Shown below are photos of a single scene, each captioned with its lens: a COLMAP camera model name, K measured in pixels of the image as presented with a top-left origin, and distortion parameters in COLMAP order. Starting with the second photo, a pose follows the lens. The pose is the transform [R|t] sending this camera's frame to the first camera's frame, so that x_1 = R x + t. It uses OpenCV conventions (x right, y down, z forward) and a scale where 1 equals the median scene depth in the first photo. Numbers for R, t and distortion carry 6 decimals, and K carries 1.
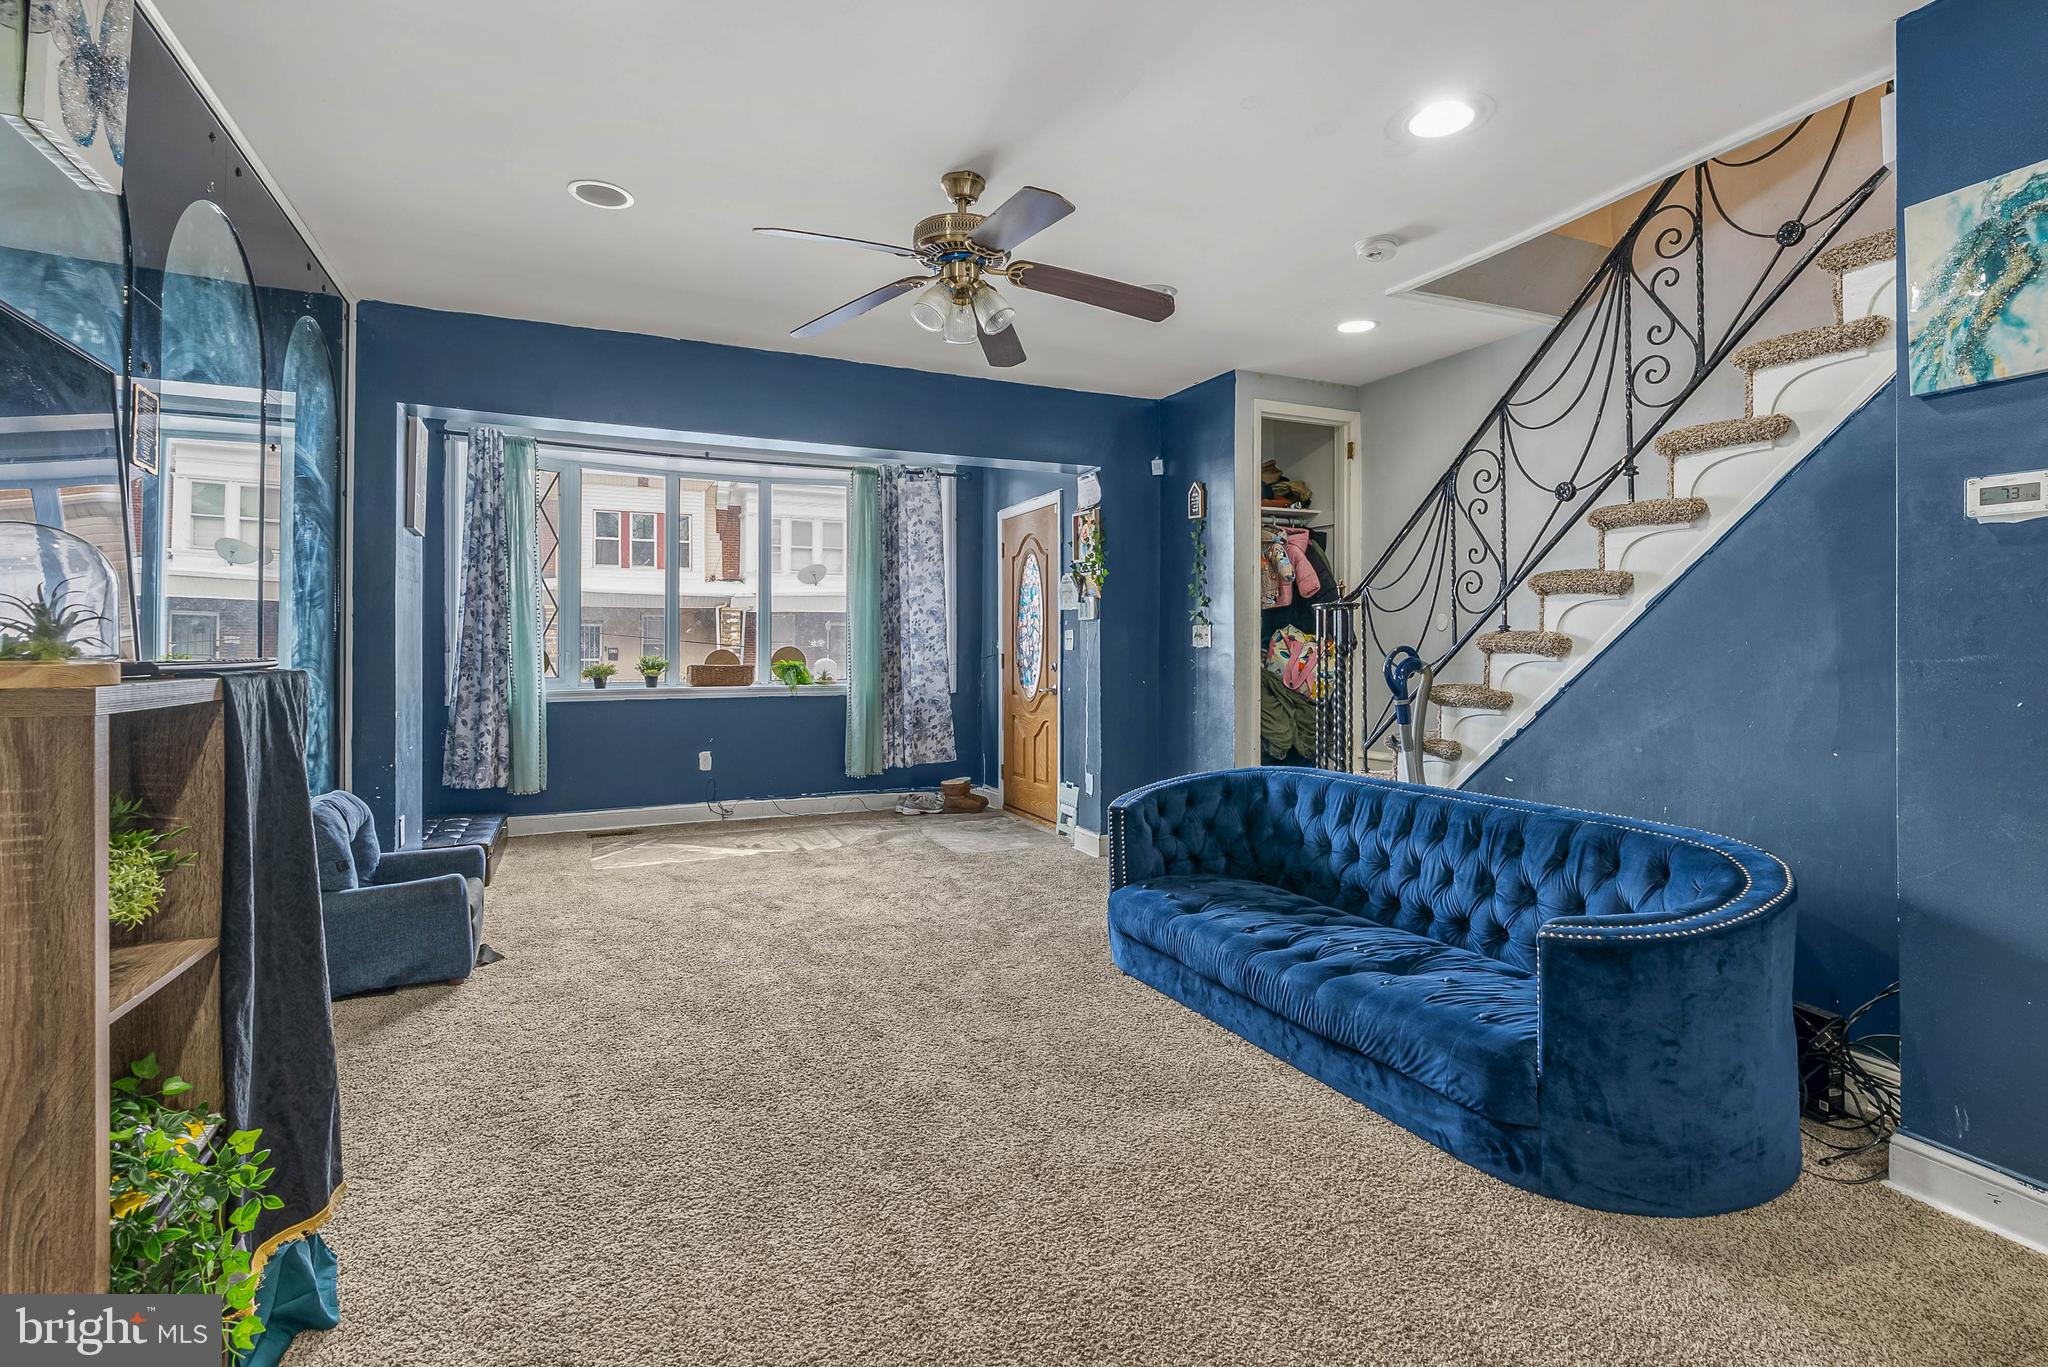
lens RADIAL K [[958.6, 0, 1057.7], [0, 958.6, 641.3], [0, 0, 1]] dist [-0.011299, 0.005172]
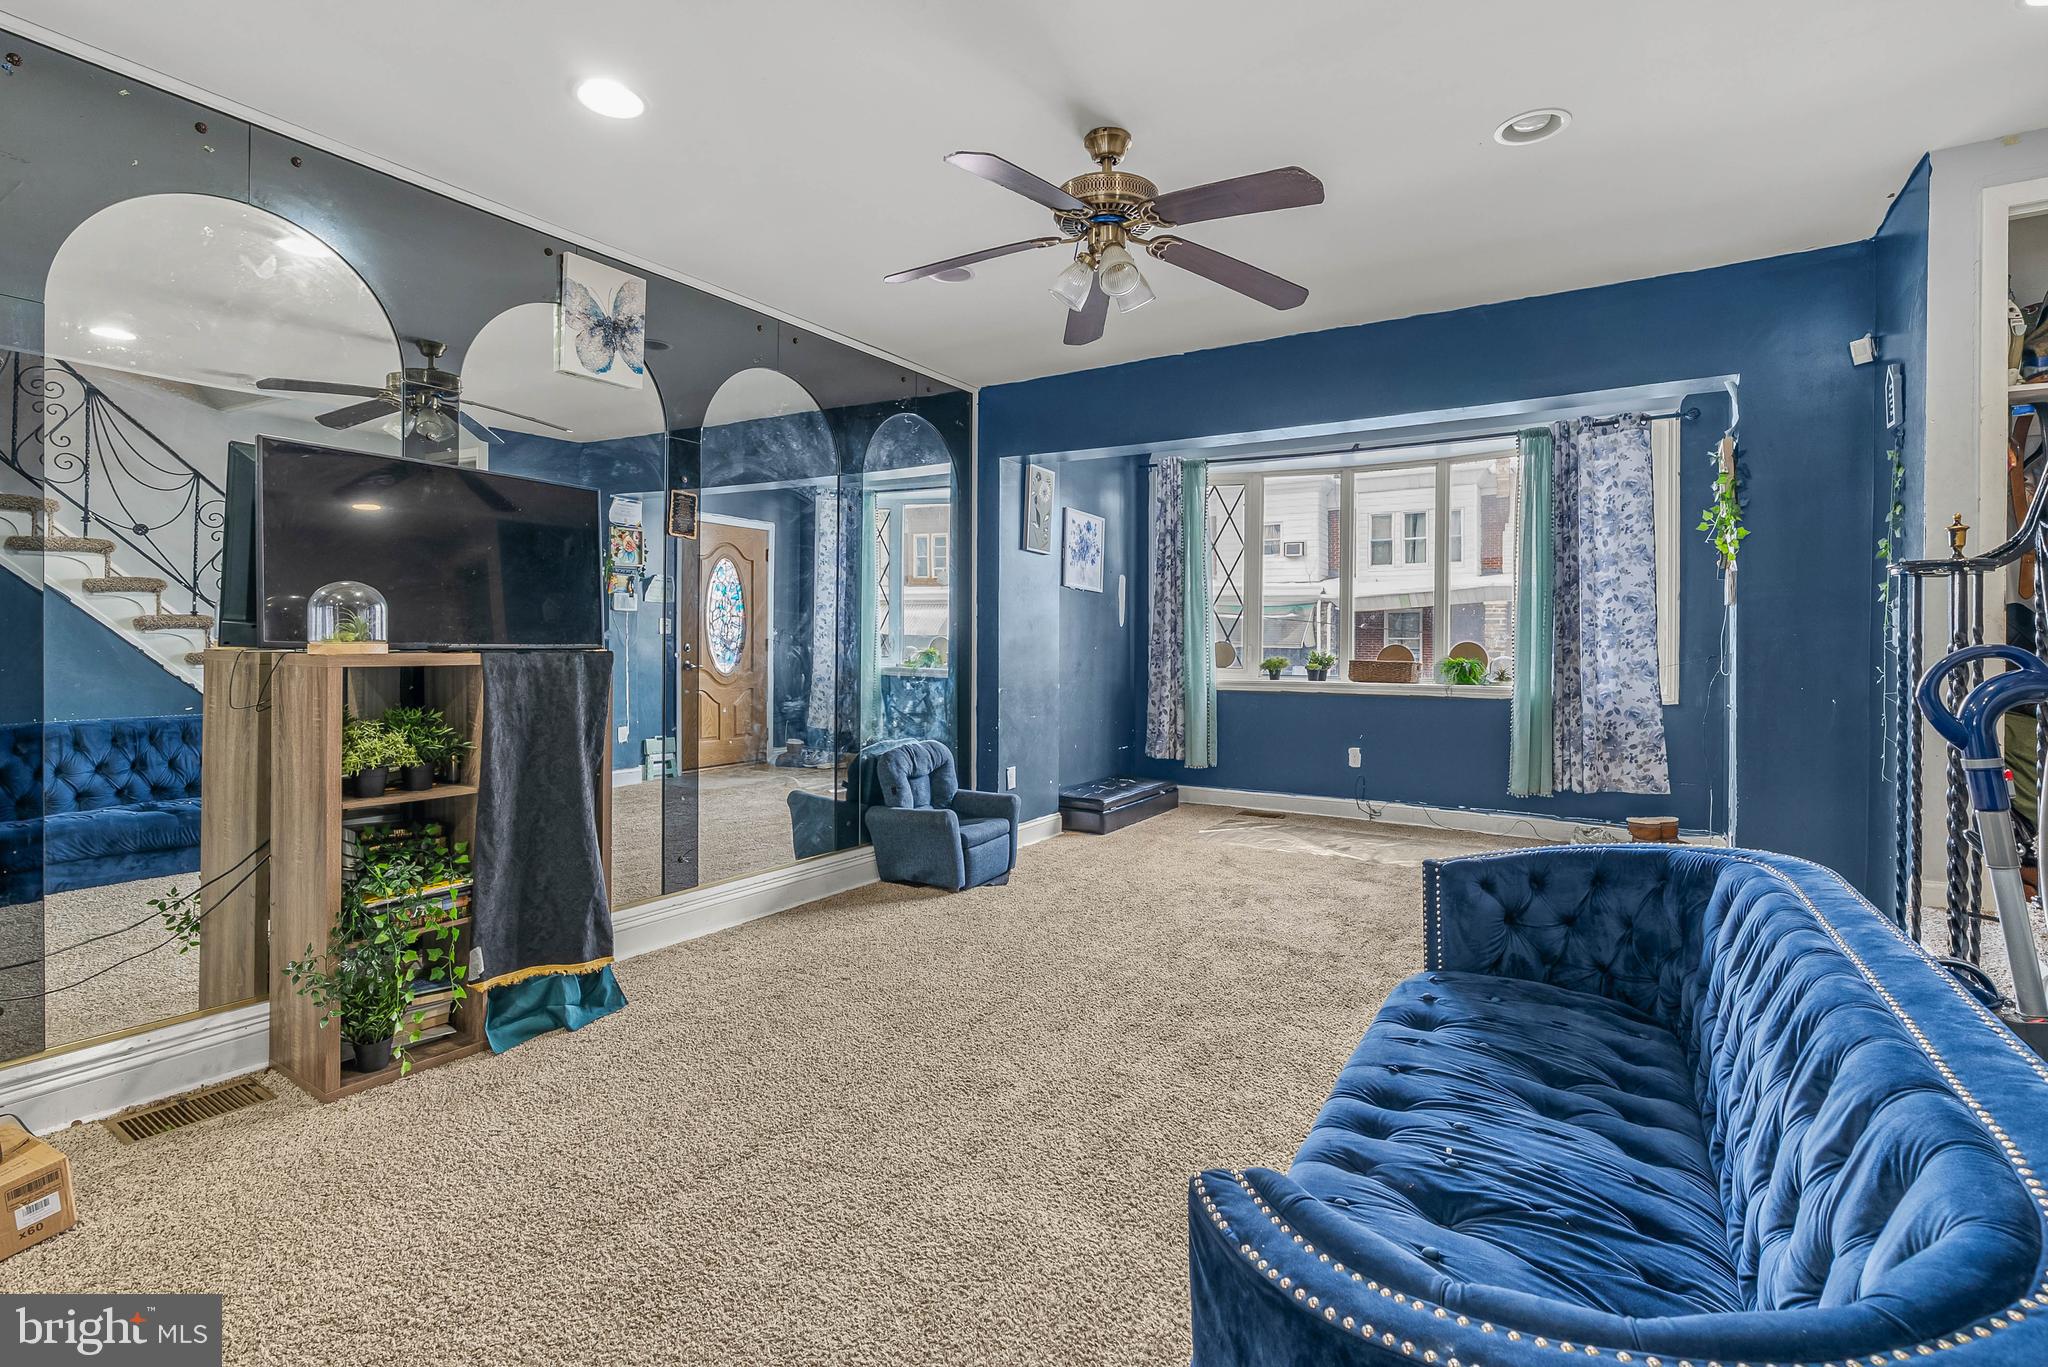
lens RADIAL K [[958.6, 0, 1050.6], [0, 958.6, 640.0], [0, 0, 1]] dist [-0.011299, 0.005172]
pose [[0.536908, 0.003637, -0.843633, 0.294992], [-0.000840, 0.999993, 0.003776, 0.000532], [0.843641, -0.001319, 0.536907, 0.205464]]
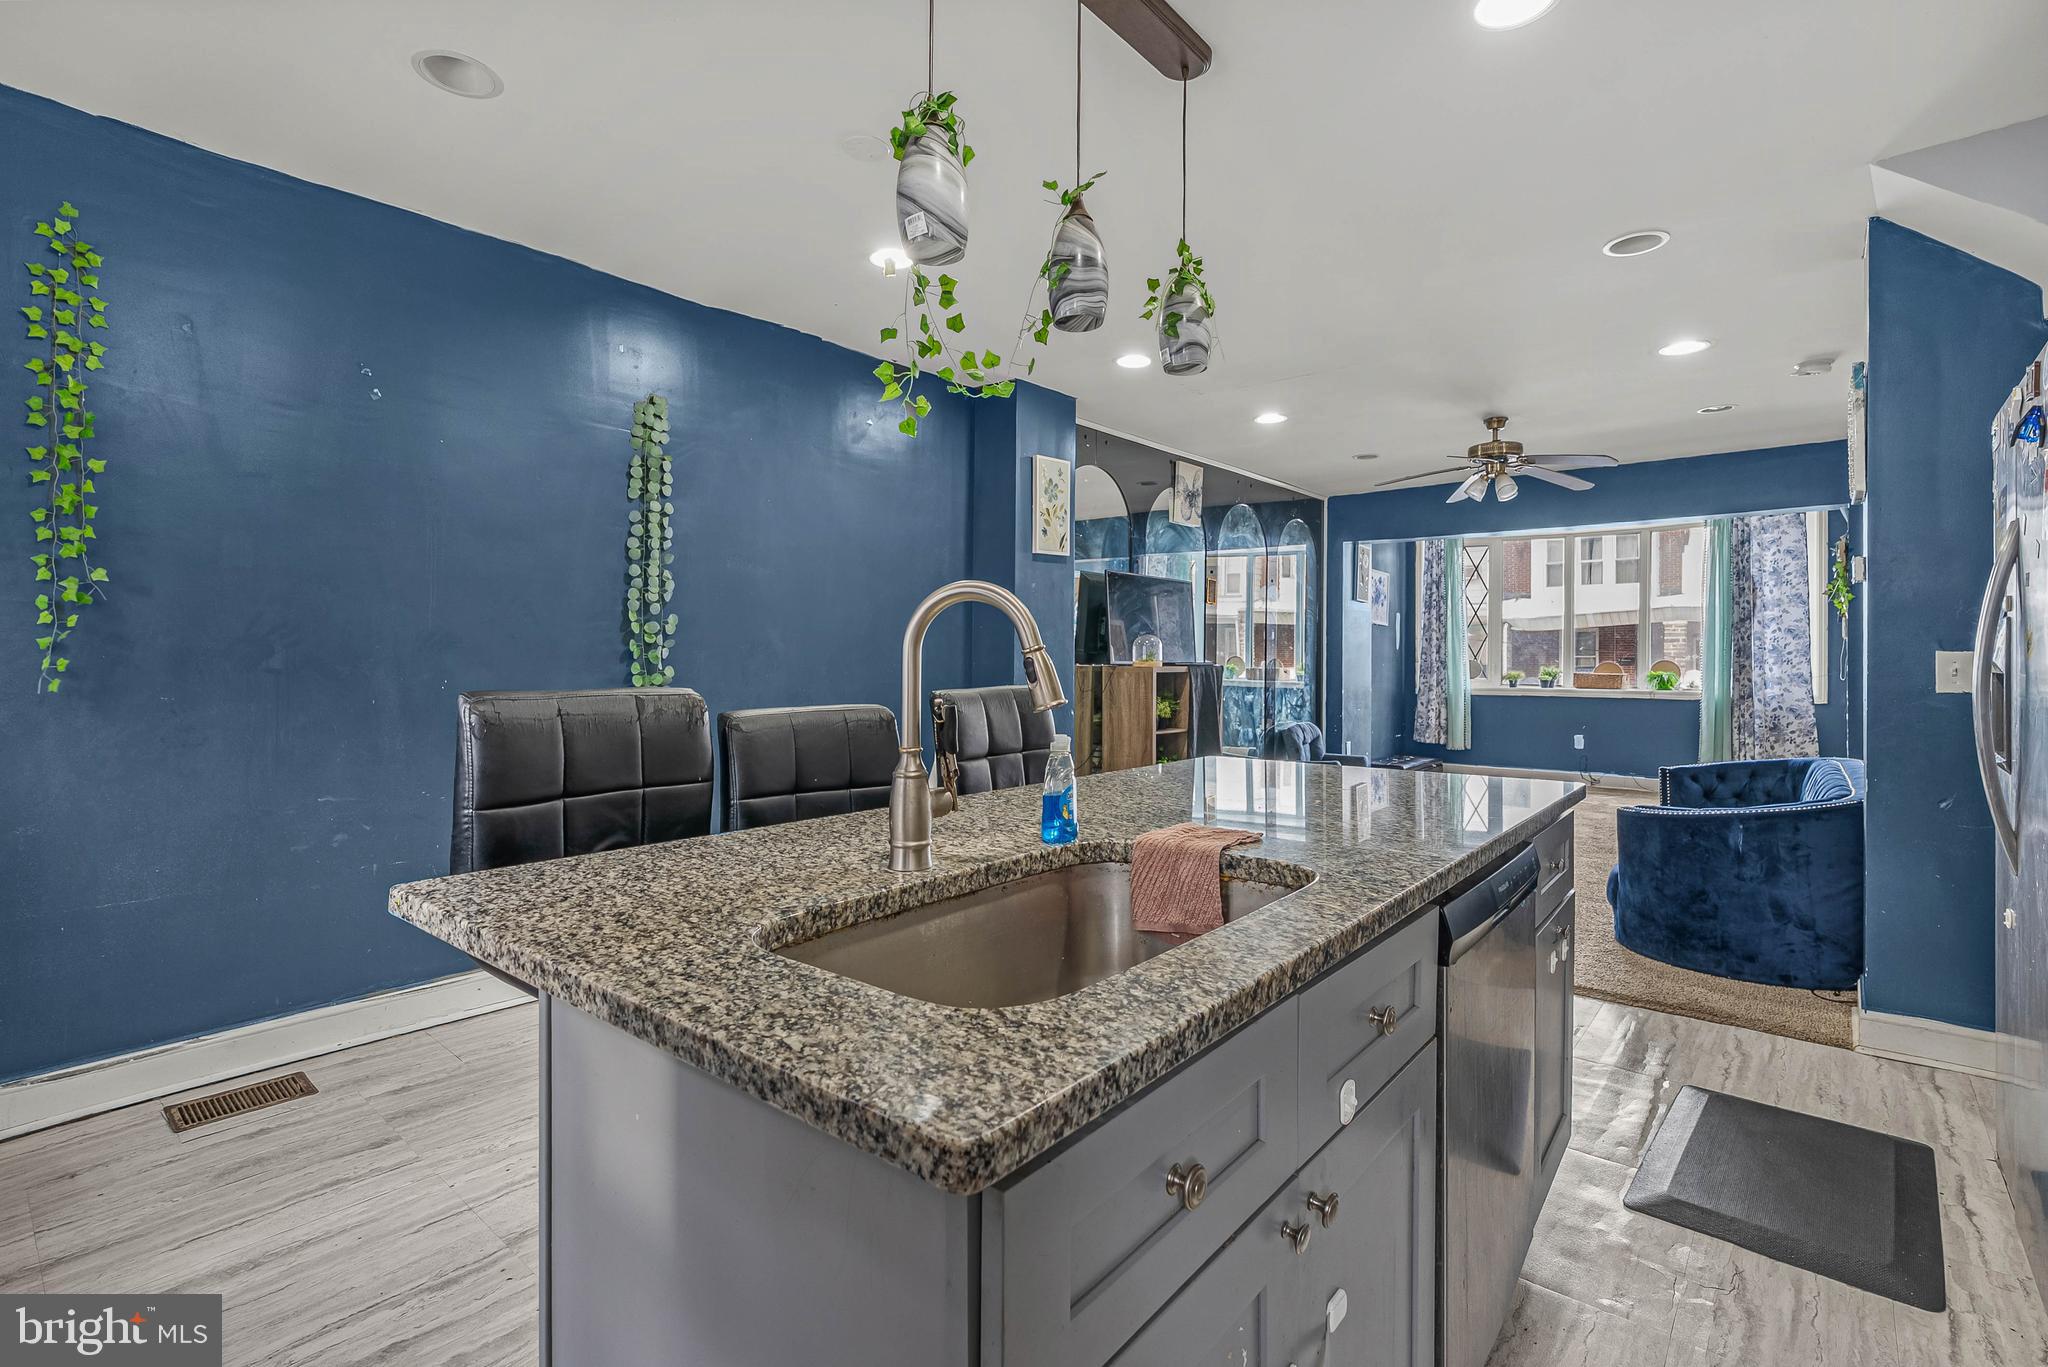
lens RADIAL K [[958.6, 0, 1039.4], [0, 958.6, 656.2], [0, 0, 1]] dist [-0.011299, 0.005172]
pose [[0.407254, 0.001357, -0.913314, 0.581505], [0.000997, 0.999998, 0.001930, -0.003367], [0.913315, -0.001697, 0.407251, -0.283585]]
